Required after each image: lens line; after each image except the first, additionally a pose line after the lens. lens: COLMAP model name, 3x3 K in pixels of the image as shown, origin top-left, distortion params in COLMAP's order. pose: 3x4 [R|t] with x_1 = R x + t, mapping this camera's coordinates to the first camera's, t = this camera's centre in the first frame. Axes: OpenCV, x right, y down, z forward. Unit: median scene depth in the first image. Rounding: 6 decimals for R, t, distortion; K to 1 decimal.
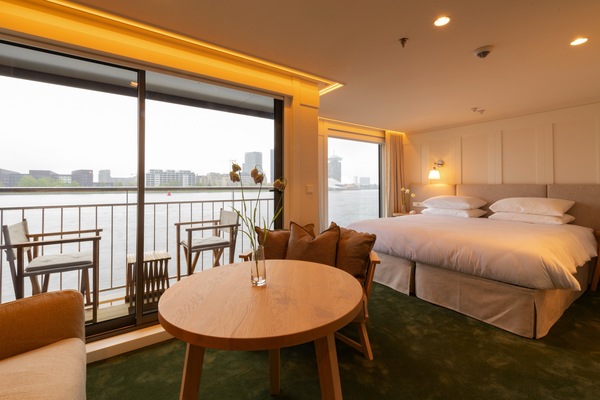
lens RADIAL K [[262.3, 0, 300.6], [0, 262.3, 182.2], [0, 0, 1]] dist [0.000730, 0.000127]
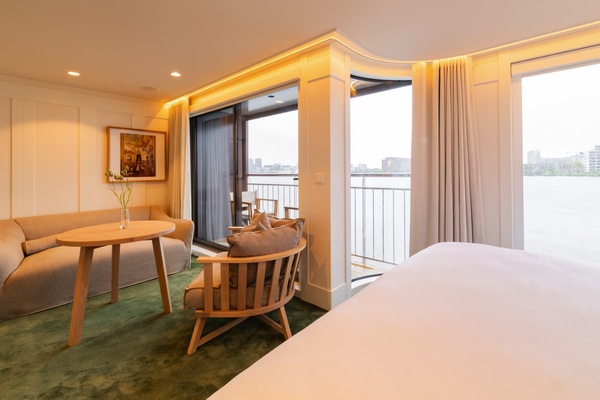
lens RADIAL K [[265.2, 0, 302.9], [0, 265.2, 169.9], [0, 0, 1]] dist [0.000341, 0.000047]
pose [[0.236428, -0.005633, -0.971633, 0.874796], [0.026281, 0.999654, 0.000600, -0.002689], [0.971293, -0.025677, 0.236494, 0.777137]]
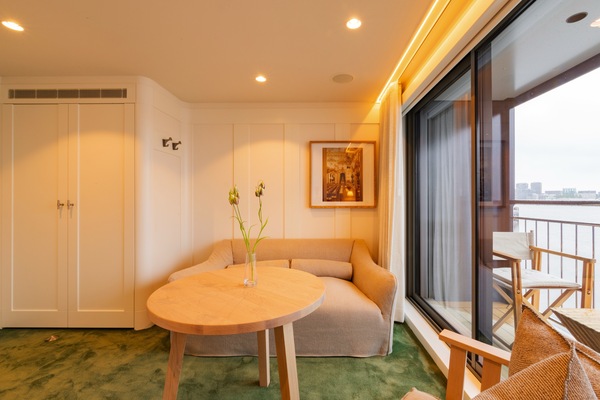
lens RADIAL K [[263.5, 0, 316.0], [0, 263.5, 197.7], [0, 0, 1]] dist [0.000017, -0.000032]
pose [[-0.583639, -0.002707, -0.812009, 0.262231], [0.015152, 0.999784, -0.014223, 0.010697], [0.811872, -0.020604, -0.583472, 0.818412]]
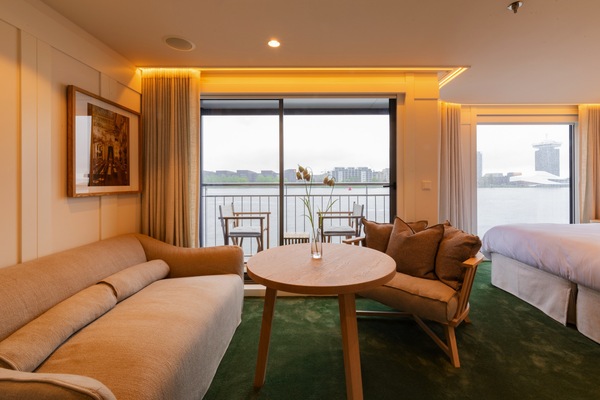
lens RADIAL K [[257.3, 0, 306.8], [0, 257.3, 182.6], [0, 0, 1]] dist [-0.001044, -0.000064]
pose [[0.818253, 0.000287, -0.574858, 0.226206], [0.011289, 0.999799, 0.016568, -0.003717], [0.574747, -0.020046, 0.818086, -0.031721]]
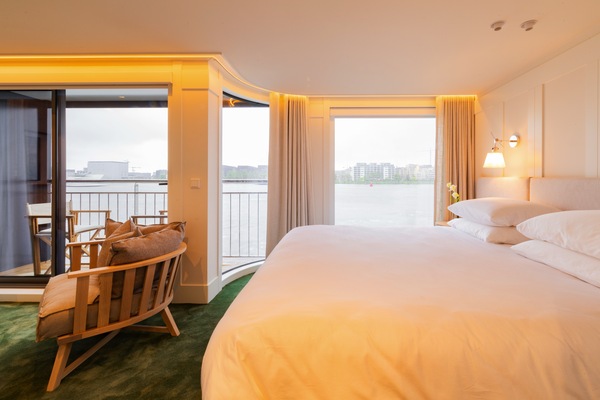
lens RADIAL K [[265.9, 0, 321.3], [0, 265.9, 179.4], [0, 0, 1]] dist [0.000282, -0.000075]
pose [[0.808139, 0.005066, -0.588970, 0.945162], [0.007088, 0.999807, 0.018326, 0.000439], [0.588950, -0.018985, 0.807947, 0.542327]]
